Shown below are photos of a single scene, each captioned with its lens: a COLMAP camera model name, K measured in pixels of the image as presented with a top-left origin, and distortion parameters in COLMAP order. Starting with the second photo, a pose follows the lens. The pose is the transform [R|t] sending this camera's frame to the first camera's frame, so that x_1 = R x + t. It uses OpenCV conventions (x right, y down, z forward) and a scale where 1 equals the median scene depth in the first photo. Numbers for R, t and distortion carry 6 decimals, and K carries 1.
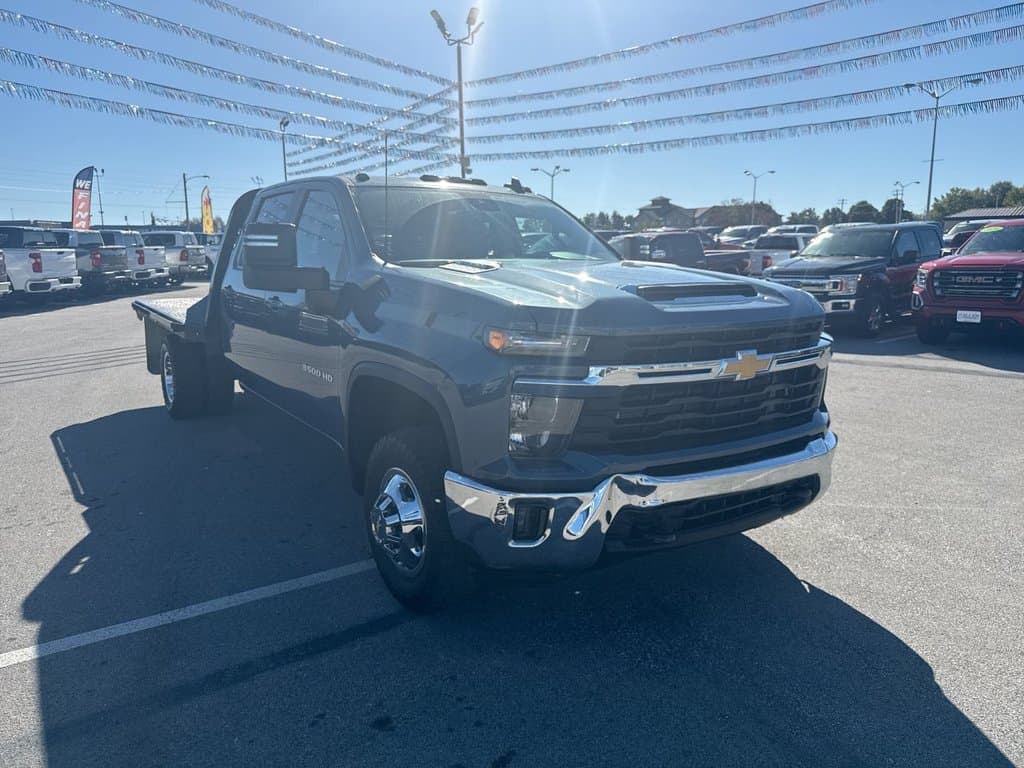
lens RADIAL K [[708.9, 0, 511.5], [0, 708.9, 406.7], [0, 0, 1]] dist [0.078650, -0.124334]
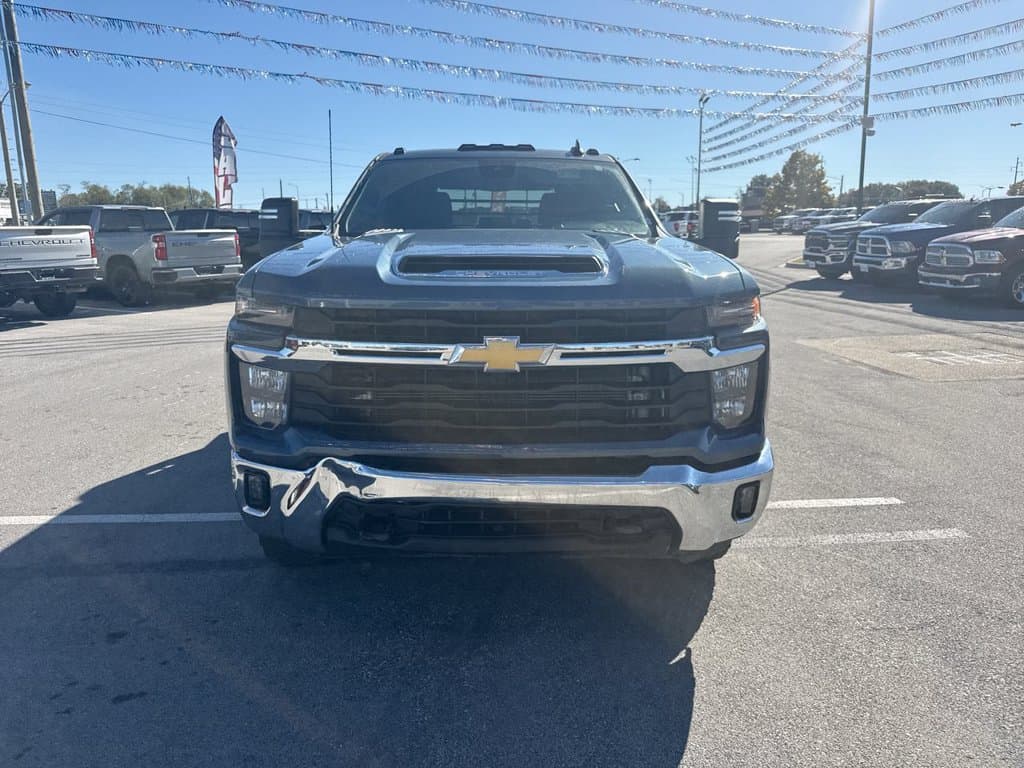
lens RADIAL K [[719.3, 0, 548.9], [0, 719.3, 401.1], [0, 0, 1]] dist [0.001221, -0.000175]
pose [[0.848285, 0.120234, -0.515710, 0.319823], [-0.108674, 0.992681, 0.052681, -0.021513], [0.518269, 0.011356, 0.855142, 0.128865]]
